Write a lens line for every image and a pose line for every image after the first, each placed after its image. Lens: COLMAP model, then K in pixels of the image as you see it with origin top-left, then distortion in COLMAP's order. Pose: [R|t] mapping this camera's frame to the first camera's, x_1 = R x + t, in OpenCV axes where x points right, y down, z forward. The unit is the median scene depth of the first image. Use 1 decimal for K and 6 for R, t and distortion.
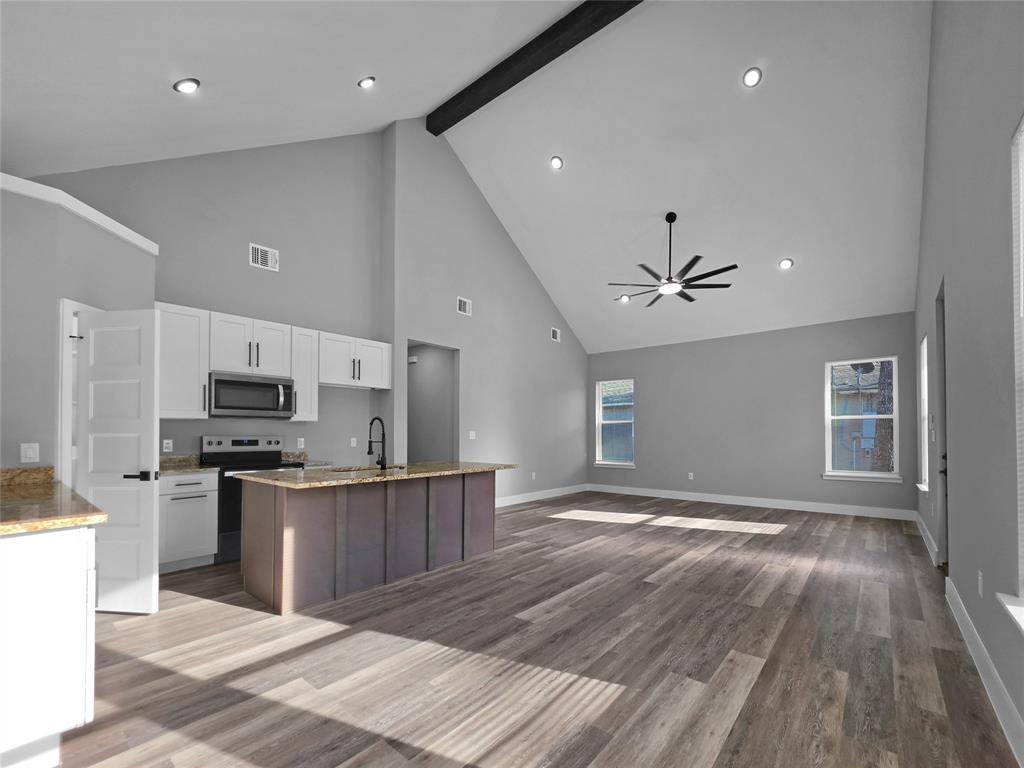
lens RADIAL K [[421.7, 0, 511.8], [0, 421.7, 385.3], [0, 0, 1]] dist [0.001022, 0.000071]
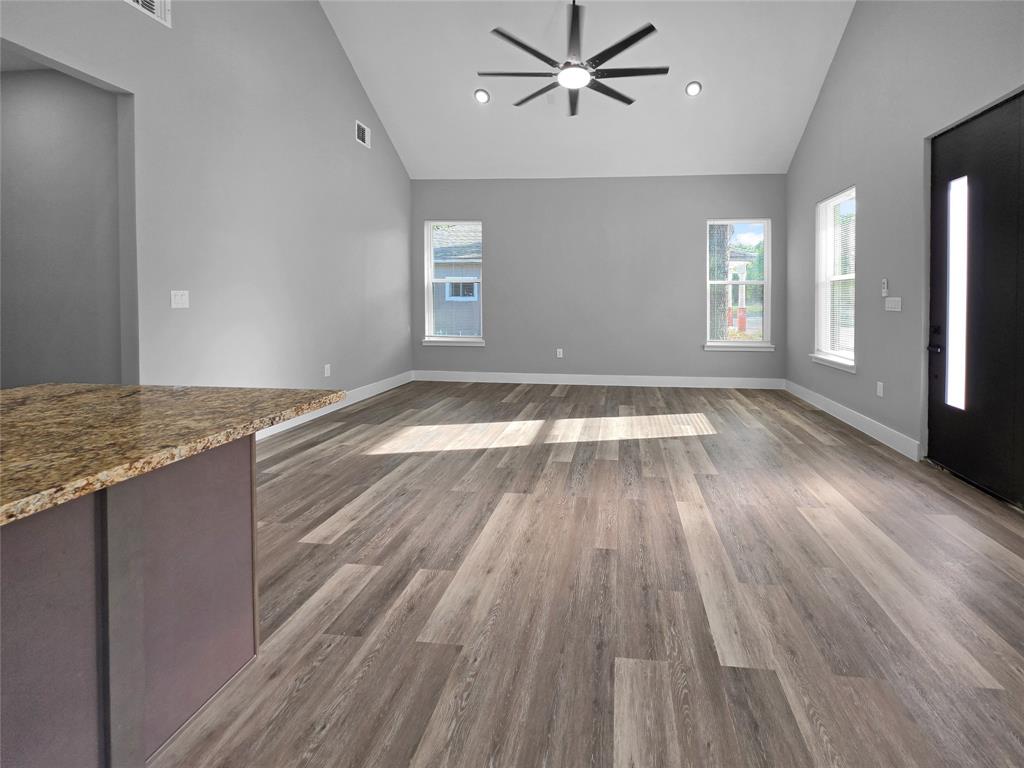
lens RADIAL K [[410.1, 0, 548.6], [0, 410.1, 310.9], [0, 0, 1]] dist [-0.006224, 0.000066]
pose [[0.818675, -0.012295, 0.574126, -0.025443], [-0.073000, 0.989432, 0.125282, 0.053763], [-0.569599, -0.144476, 0.809125, 0.482469]]
